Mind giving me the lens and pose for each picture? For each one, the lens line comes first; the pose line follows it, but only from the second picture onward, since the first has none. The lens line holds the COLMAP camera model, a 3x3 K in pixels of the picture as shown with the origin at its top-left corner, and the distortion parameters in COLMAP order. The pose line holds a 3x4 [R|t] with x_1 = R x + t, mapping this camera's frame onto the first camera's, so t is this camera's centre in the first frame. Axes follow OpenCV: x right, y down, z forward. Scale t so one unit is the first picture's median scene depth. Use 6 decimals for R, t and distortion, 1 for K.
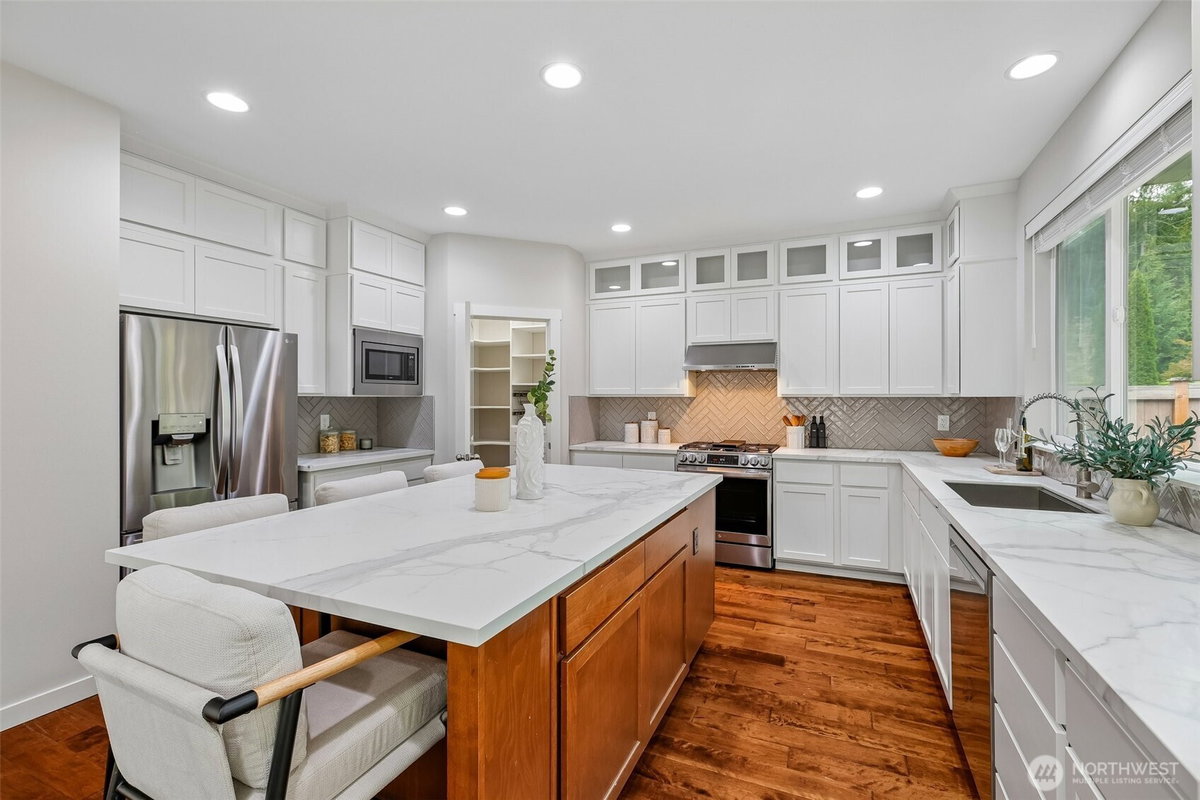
lens RADIAL K [[538.1, 0, 596.9], [0, 538.1, 395.7], [0, 0, 1]] dist [0.001741, 0.000611]
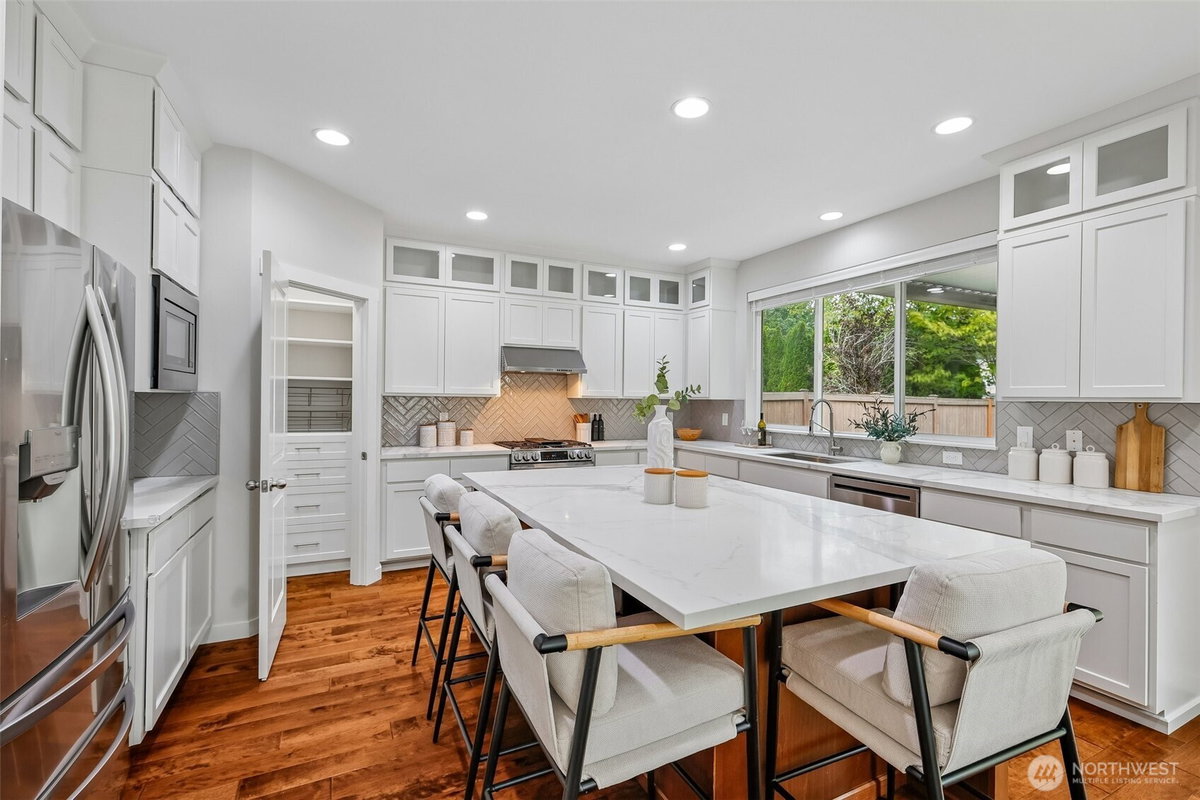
lens RADIAL K [[538.1, 0, 610.2], [0, 538.1, 400.8], [0, 0, 1]] dist [0.001741, 0.000611]
pose [[0.628941, 0.003879, 0.777443, -0.506925], [-0.013281, 0.999895, 0.005756, 0.000919], [-0.777339, -0.013945, 0.628927, 0.220074]]
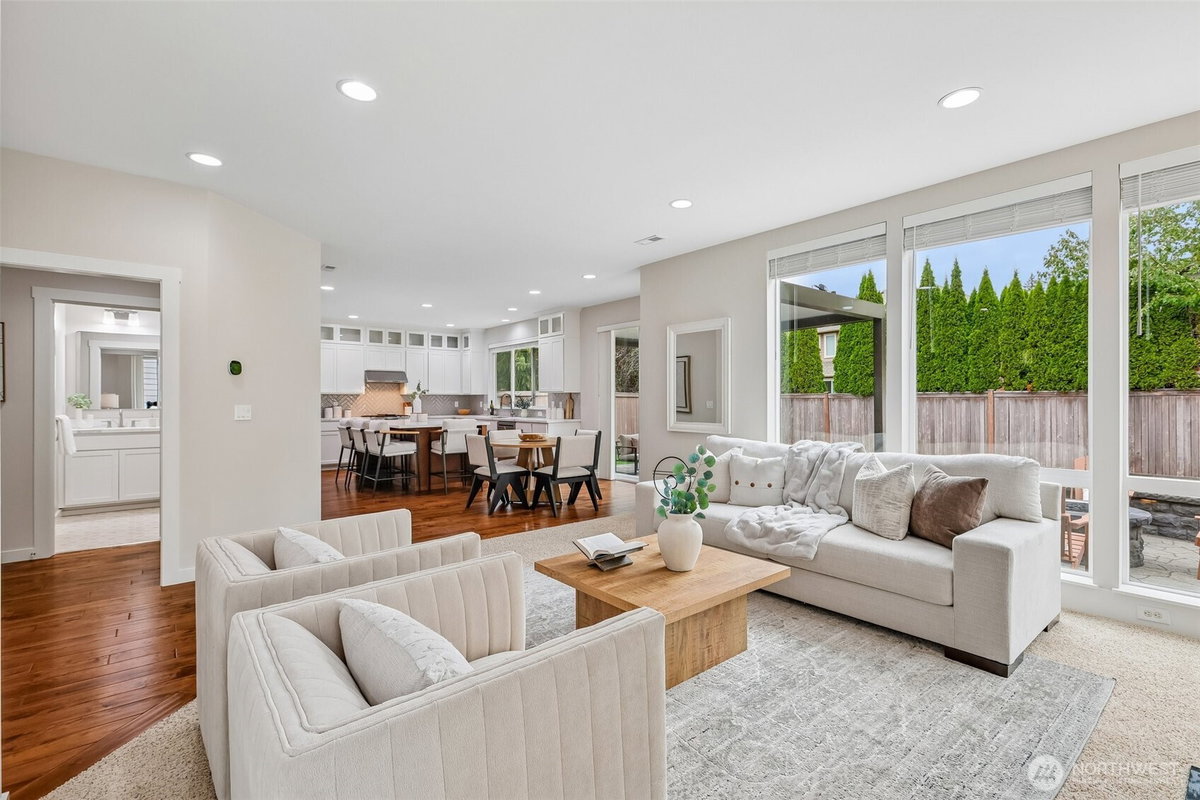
lens RADIAL K [[538.1, 0, 604.8], [0, 538.1, 396.6], [0, 0, 1]] dist [0.001741, 0.000611]
pose [[0.437595, 0.003598, 0.899165, -1.405308], [-0.000157, 0.999992, -0.003925, 0.020403], [-0.899172, 0.001577, 0.437592, -0.835415]]
